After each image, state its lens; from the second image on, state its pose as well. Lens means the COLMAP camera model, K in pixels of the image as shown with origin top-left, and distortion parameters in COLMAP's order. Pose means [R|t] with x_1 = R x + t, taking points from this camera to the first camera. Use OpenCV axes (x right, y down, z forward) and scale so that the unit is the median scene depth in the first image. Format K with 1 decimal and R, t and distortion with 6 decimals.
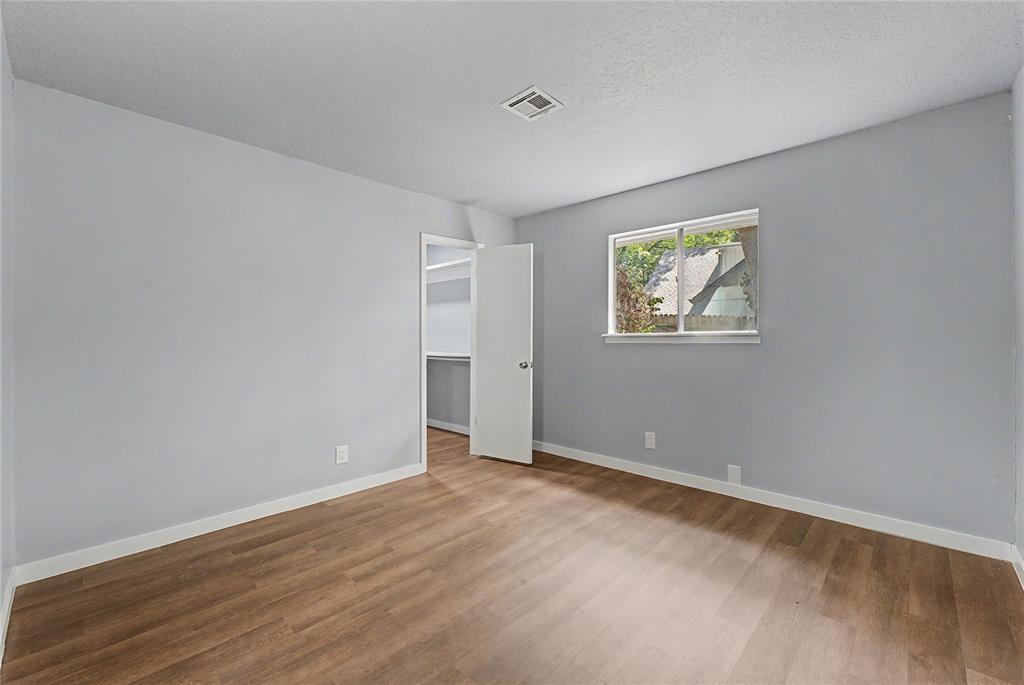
lens RADIAL K [[423.0, 0, 512.0], [0, 423.0, 342.5], [0, 0, 1]] dist [-0.001395, -0.000333]
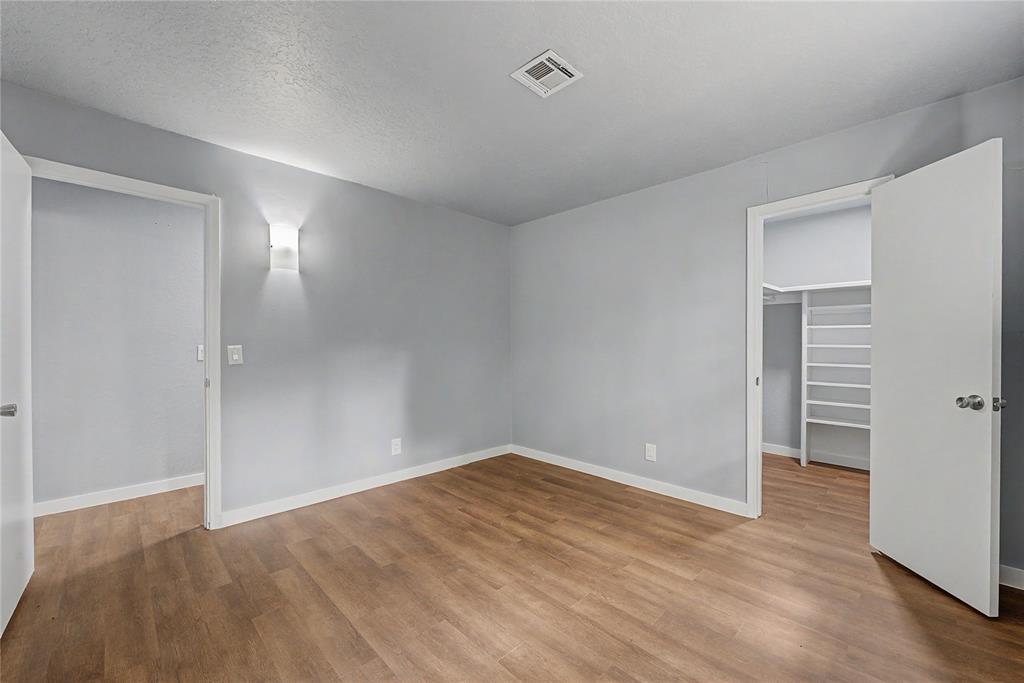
lens RADIAL K [[410.7, 0, 512.0], [0, 410.7, 341.5], [0, 0, 1]] dist [-0.010877, 0.000504]
pose [[-0.040011, 0.000057, -0.999199, 0.740084], [-0.010307, 0.999947, 0.000470, -0.010888], [0.999146, 0.010318, -0.040008, 0.799016]]
